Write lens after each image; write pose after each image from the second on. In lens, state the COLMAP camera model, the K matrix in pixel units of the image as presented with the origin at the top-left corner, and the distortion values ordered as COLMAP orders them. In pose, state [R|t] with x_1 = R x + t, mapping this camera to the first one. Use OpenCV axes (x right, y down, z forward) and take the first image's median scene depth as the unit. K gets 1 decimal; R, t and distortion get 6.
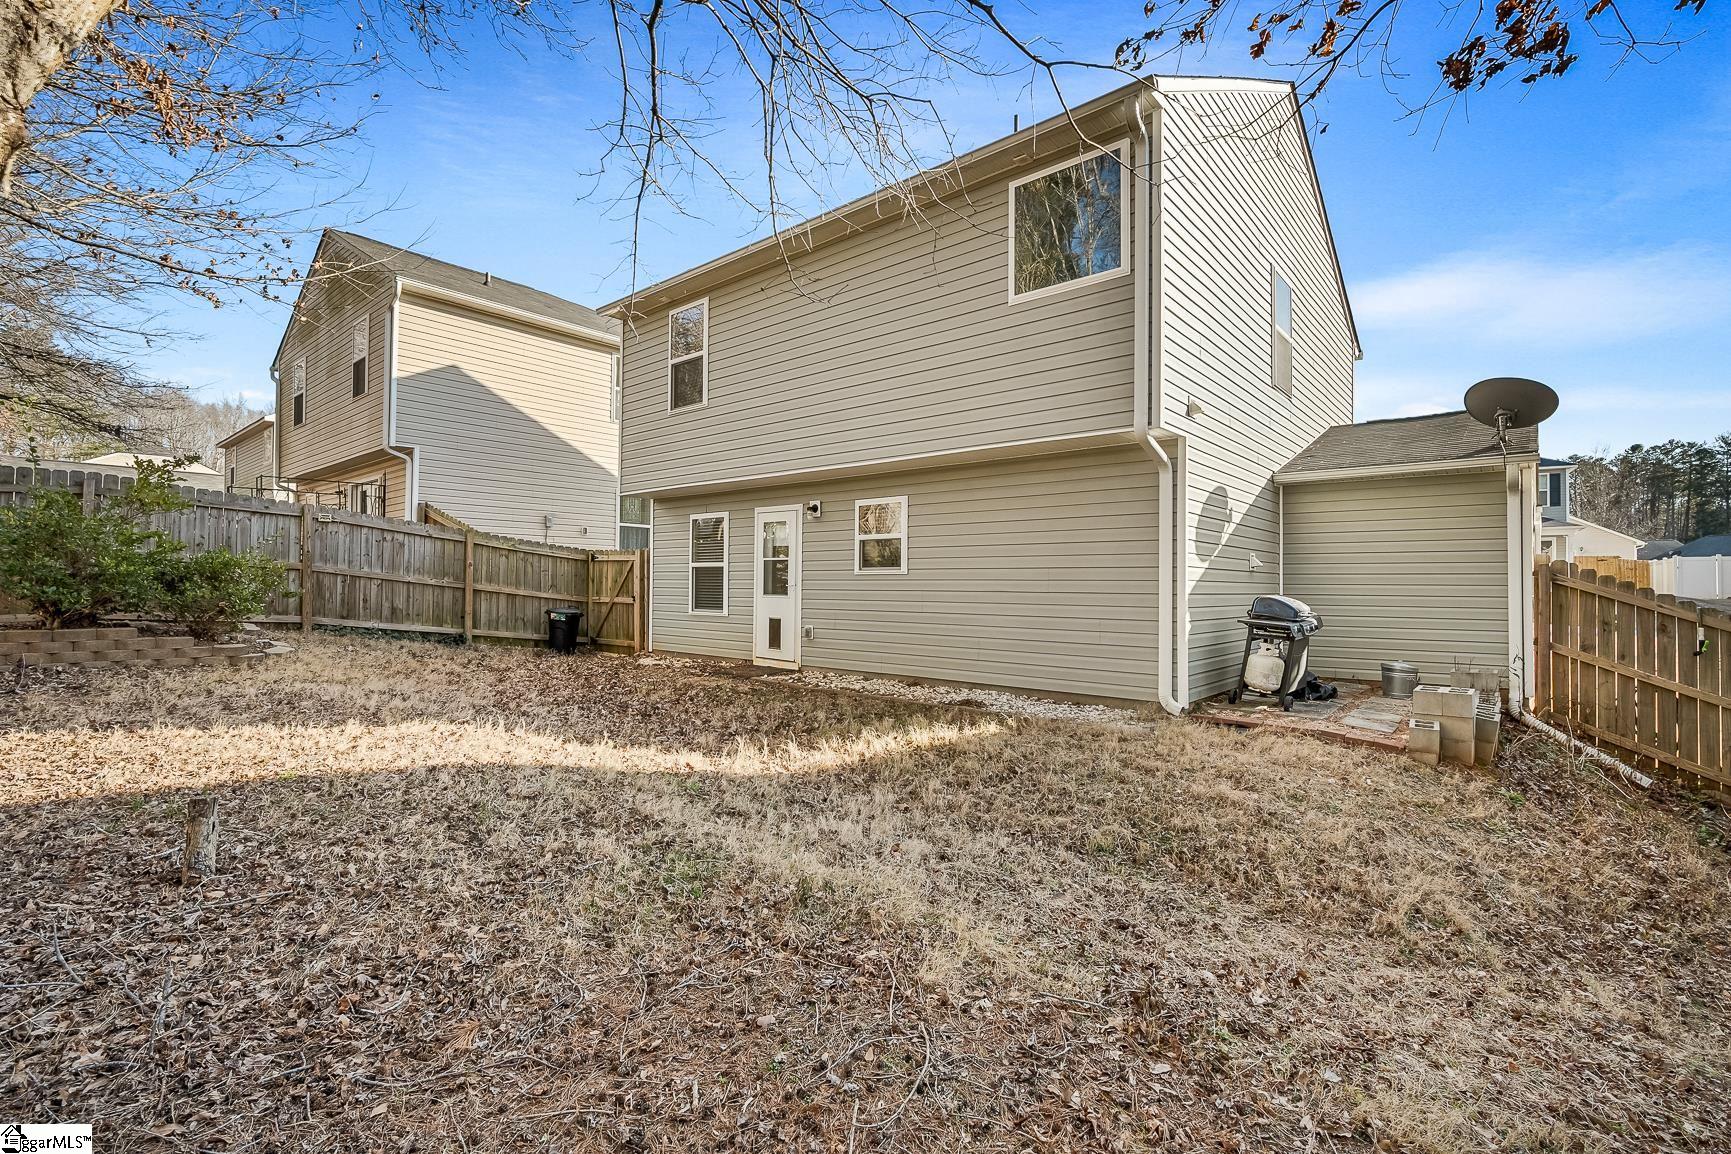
lens RADIAL K [[771.1, 0, 865.5], [0, 771.1, 577.0], [0, 0, 1]] dist [-0.002048, -0.000432]
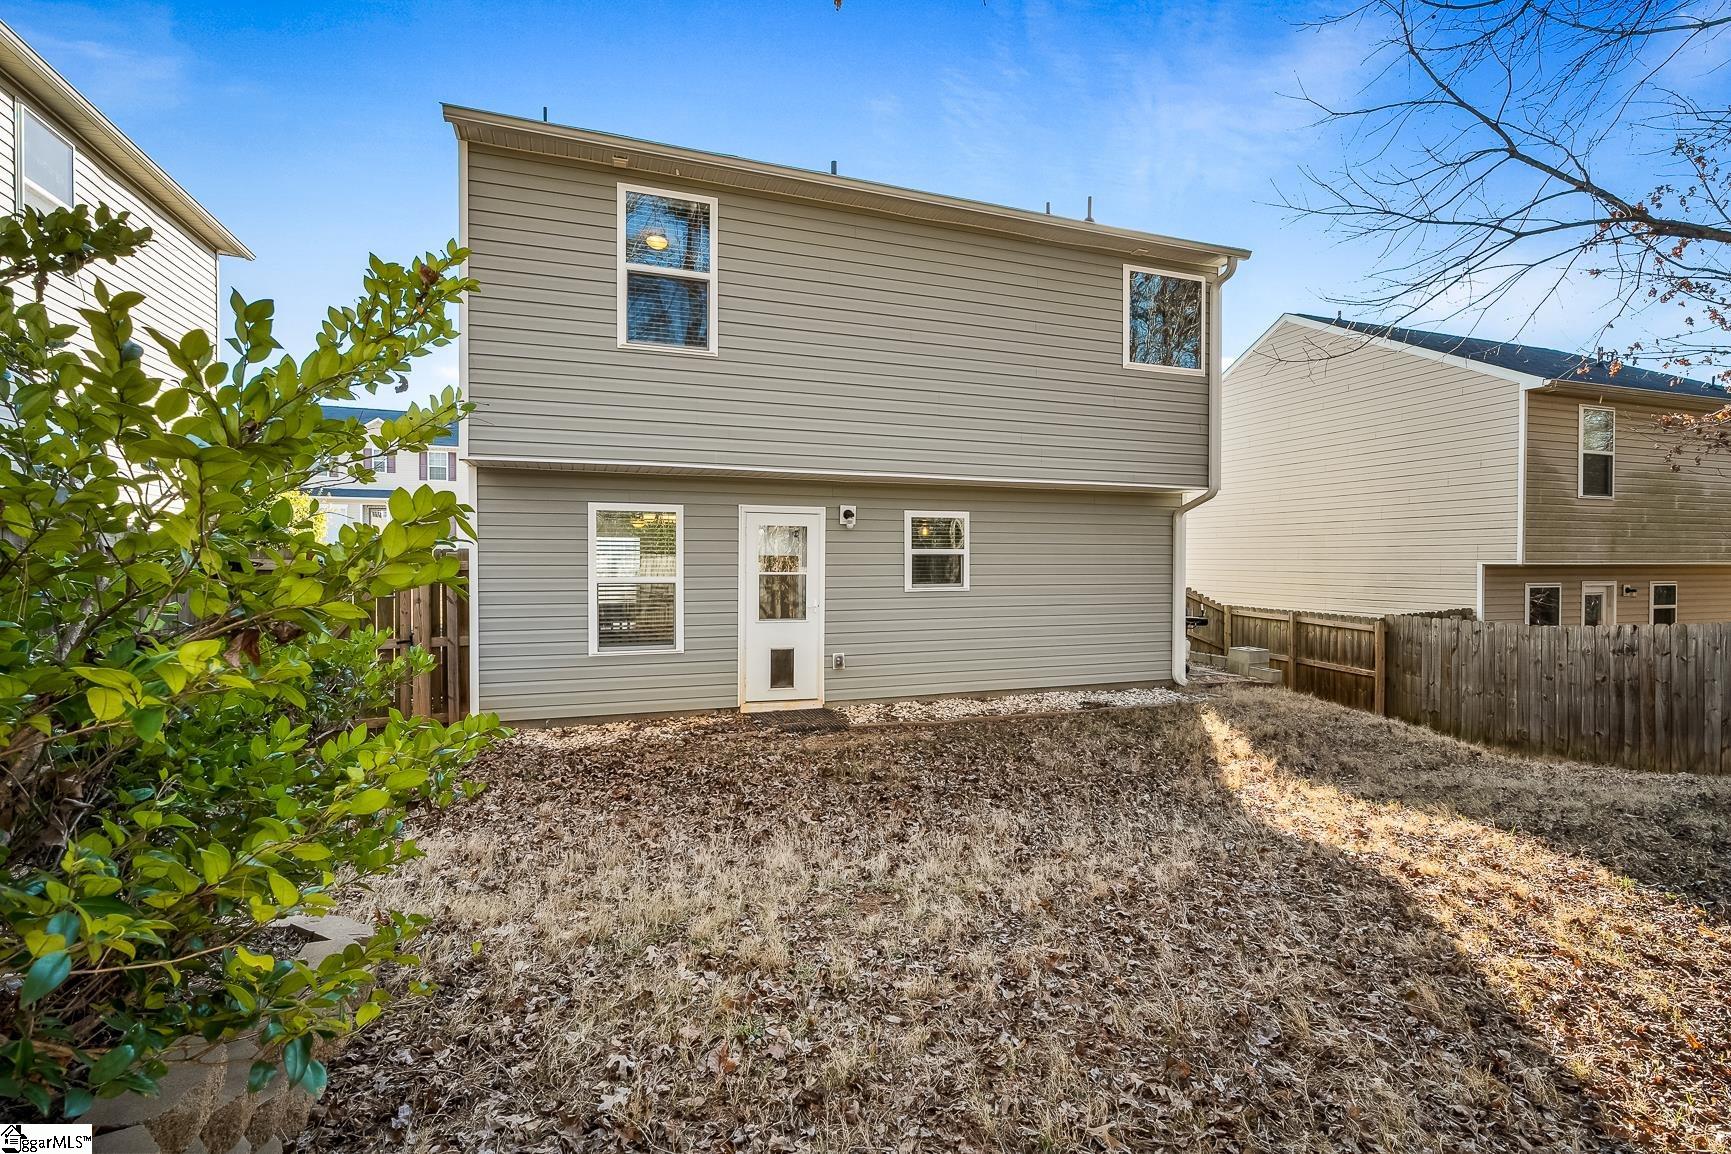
lens RADIAL K [[771.1, 0, 865.5], [0, 771.1, 577.0], [0, 0, 1]] dist [-0.002048, -0.000432]
pose [[0.487702, -0.027811, 0.872567, -0.778425], [-0.003349, 0.999425, 0.033727, -0.047881], [-0.873003, -0.019371, 0.487329, 0.554602]]
